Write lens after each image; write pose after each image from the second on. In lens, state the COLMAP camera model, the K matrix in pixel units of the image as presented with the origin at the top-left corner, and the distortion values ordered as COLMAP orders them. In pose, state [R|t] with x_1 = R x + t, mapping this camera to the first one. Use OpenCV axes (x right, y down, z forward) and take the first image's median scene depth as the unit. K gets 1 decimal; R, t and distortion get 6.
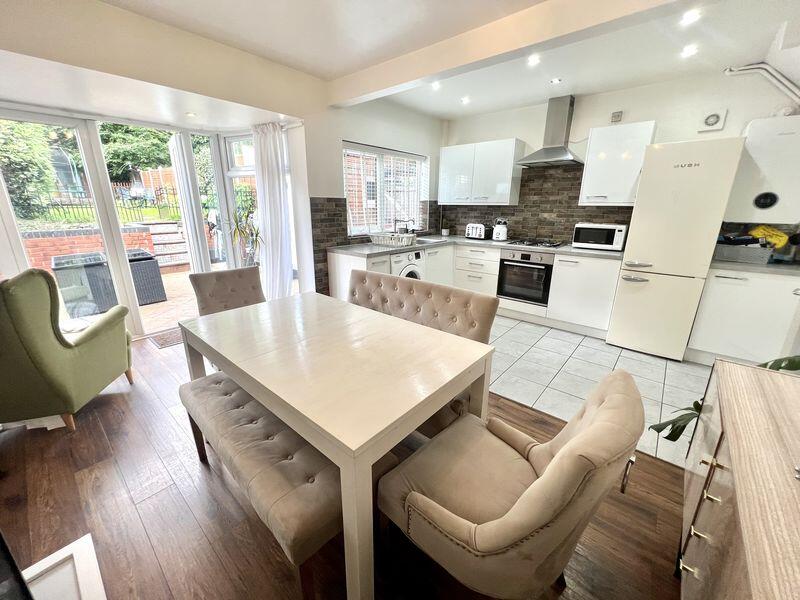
lens RADIAL K [[320.3, 0, 394.4], [0, 320.3, 299.4], [0, 0, 1]] dist [0.000623, 0.000202]
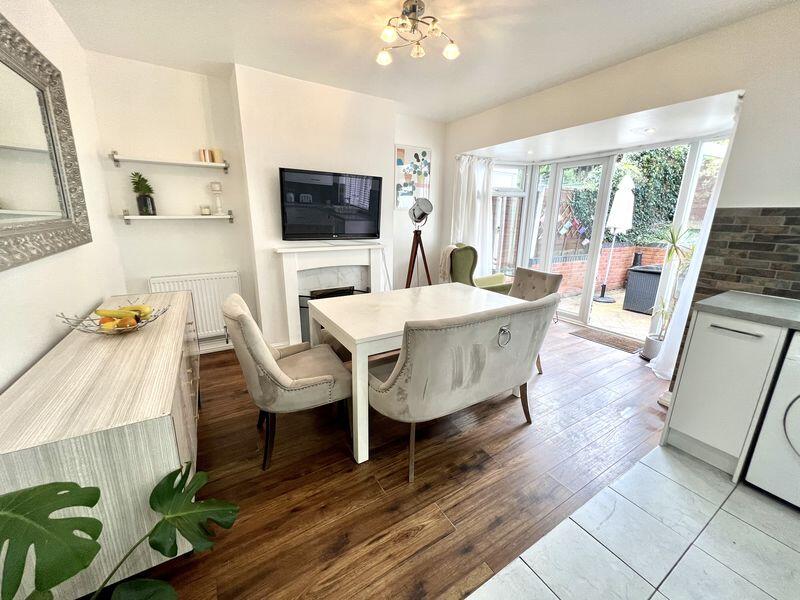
lens RADIAL K [[320.3, 0, 399.5], [0, 320.3, 297.8], [0, 0, 1]] dist [0.000623, 0.000202]
pose [[-0.300879, 0.225101, -0.926715, 0.471602], [-0.286788, 0.905406, 0.313037, -0.138489], [0.909519, 0.359957, -0.207862, 0.492593]]
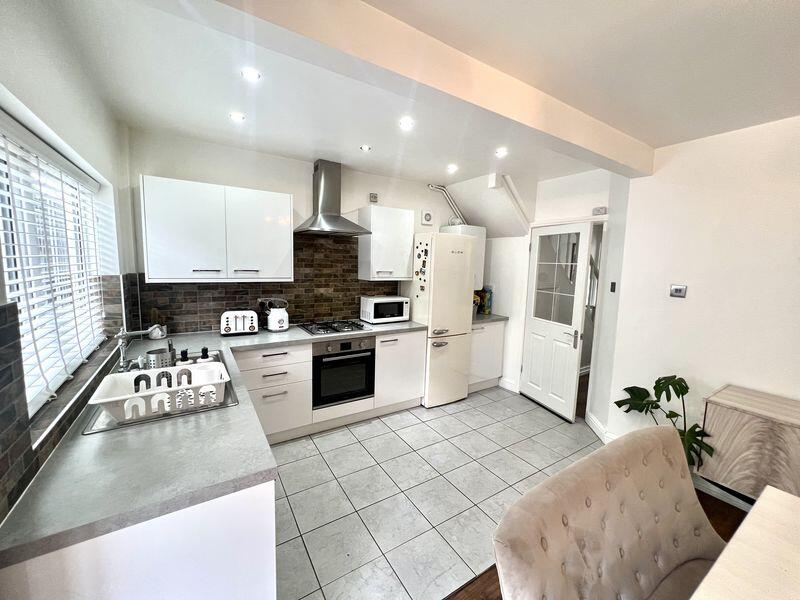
lens RADIAL K [[320.3, 0, 397.2], [0, 320.3, 297.3], [0, 0, 1]] dist [0.000623, 0.000202]
pose [[0.288169, -0.106167, 0.951676, -0.271336], [0.247187, 0.968400, 0.033184, -0.229157], [-0.925126, 0.225679, 0.305306, 0.579466]]
